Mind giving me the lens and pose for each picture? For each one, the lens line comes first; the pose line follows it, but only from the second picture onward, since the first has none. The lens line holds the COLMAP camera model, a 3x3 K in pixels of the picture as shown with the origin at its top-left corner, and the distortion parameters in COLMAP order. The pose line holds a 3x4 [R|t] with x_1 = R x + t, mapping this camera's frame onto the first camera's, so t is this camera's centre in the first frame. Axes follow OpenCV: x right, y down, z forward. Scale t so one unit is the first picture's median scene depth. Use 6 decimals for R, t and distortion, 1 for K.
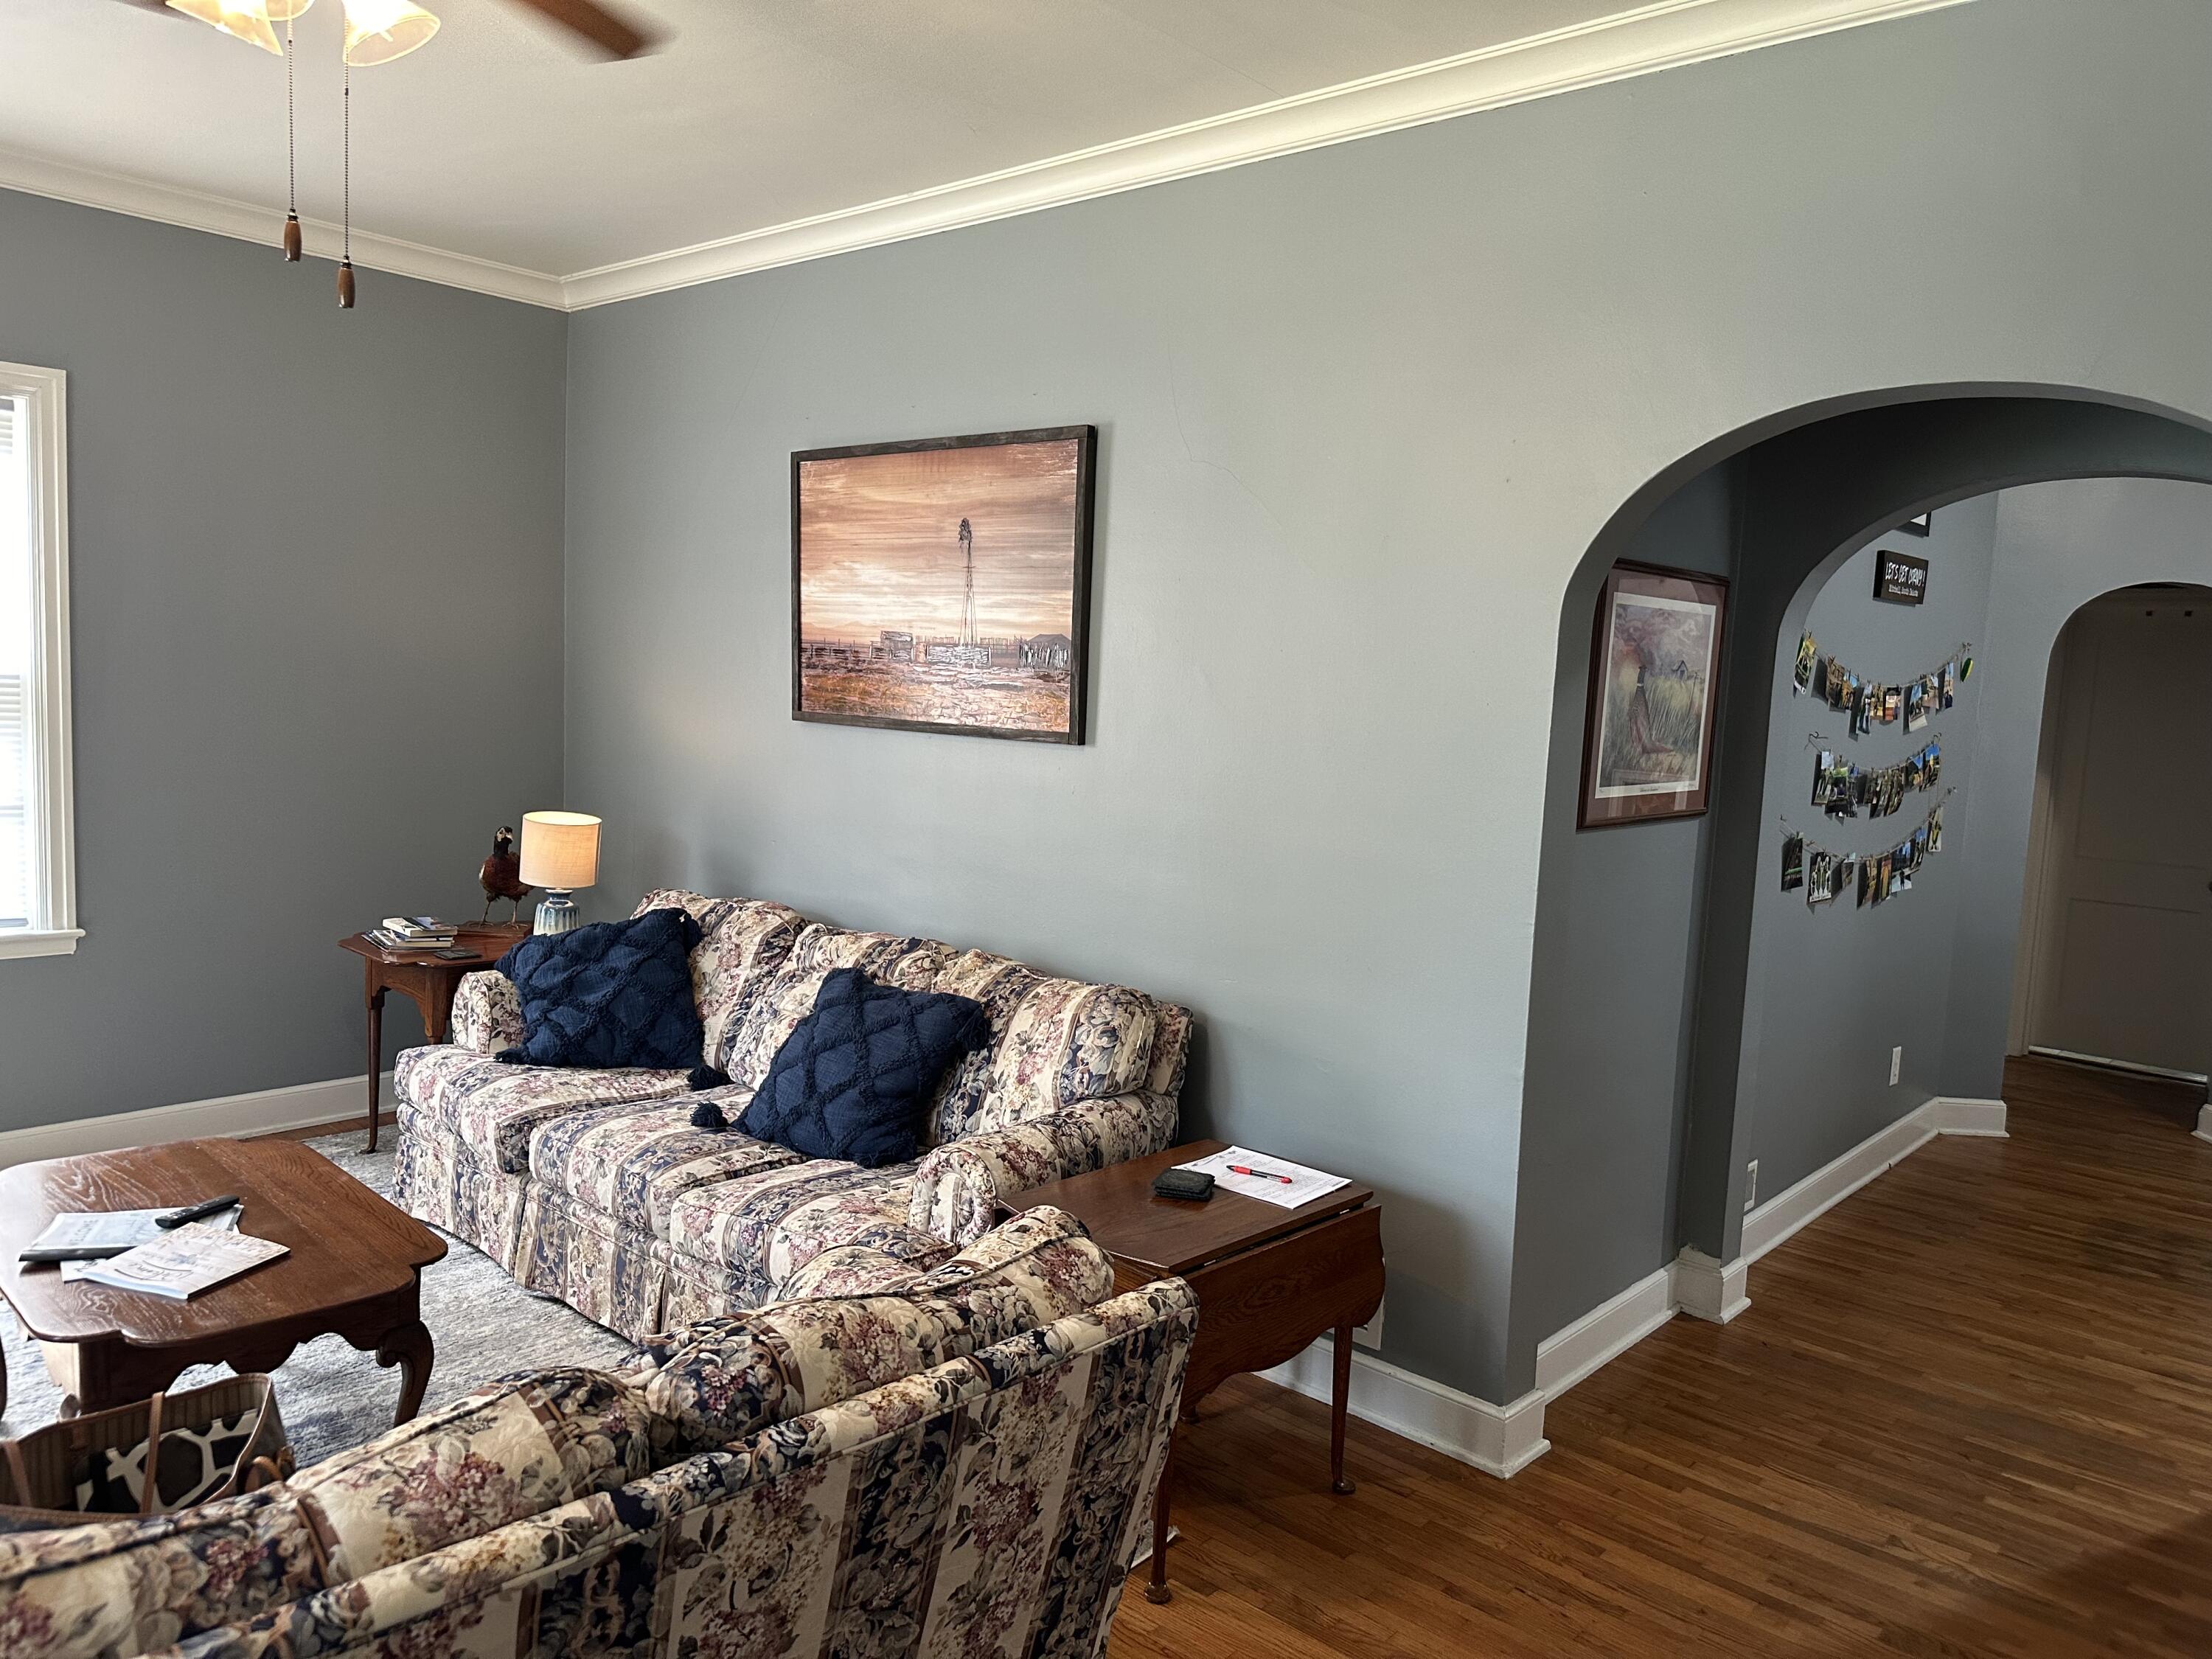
lens RADIAL K [[1528.7, 0, 1116.7], [0, 1528.7, 844.3], [0, 0, 1]] dist [0.094716, -0.003993]
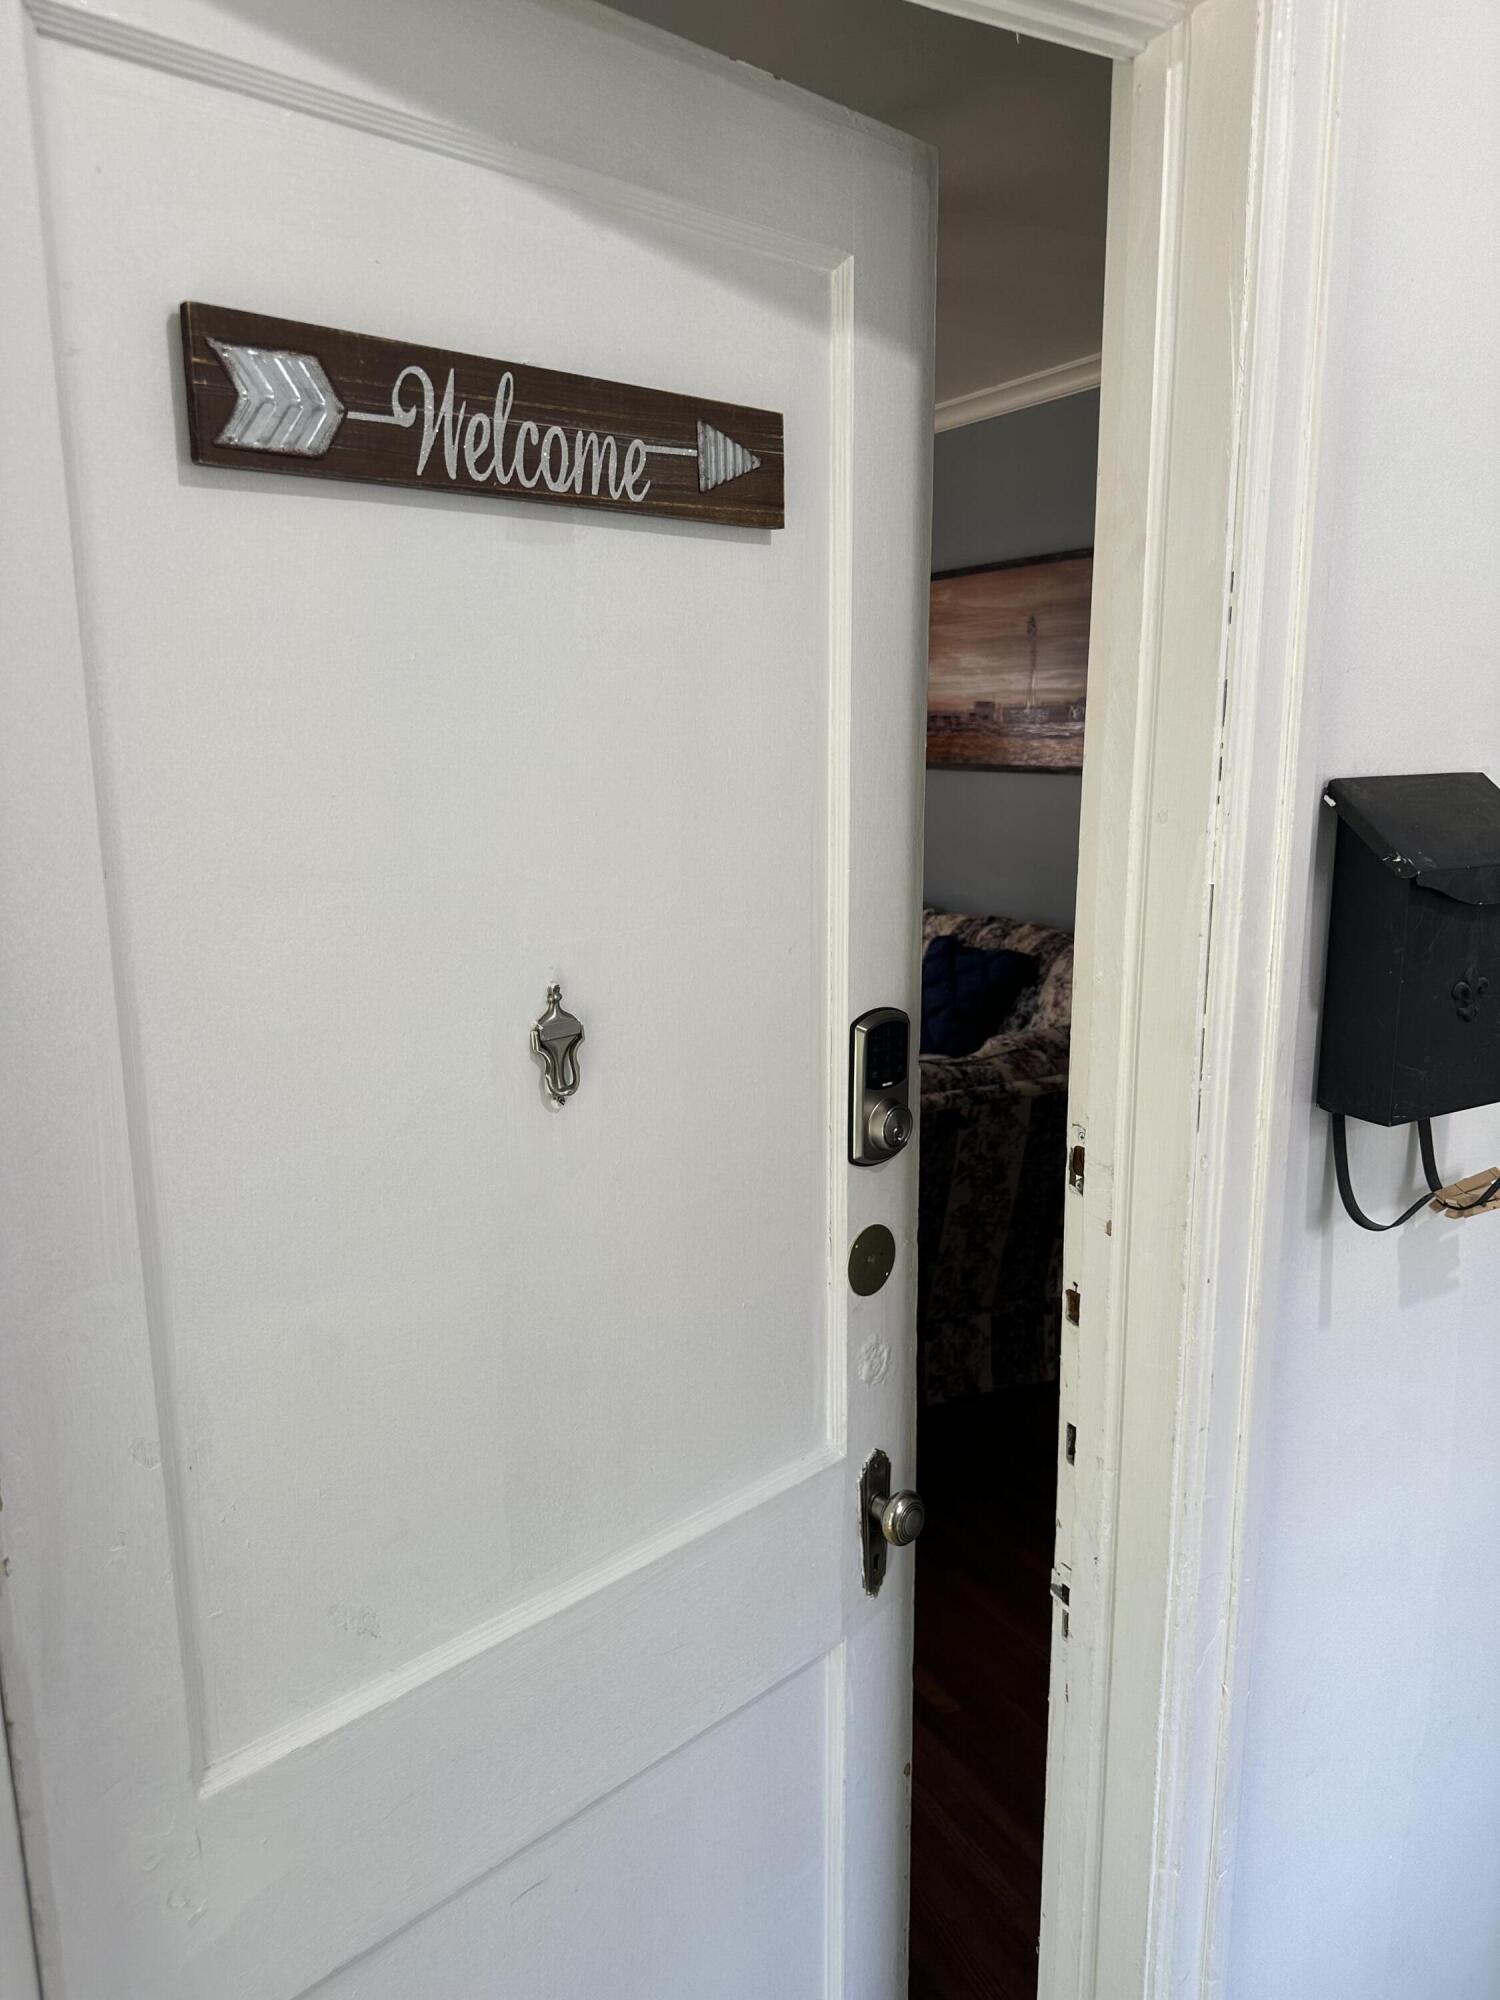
lens RADIAL K [[1382.2, 0, 750.0], [0, 1382.2, 1000.0], [0, 0, 1]] dist [0.094716, -0.003993]
pose [[0.937168, 0.014694, -0.348568, 0.121093], [0.015615, 0.996345, 0.083982, 0.028544], [0.348528, -0.084148, 0.933513, -0.340569]]
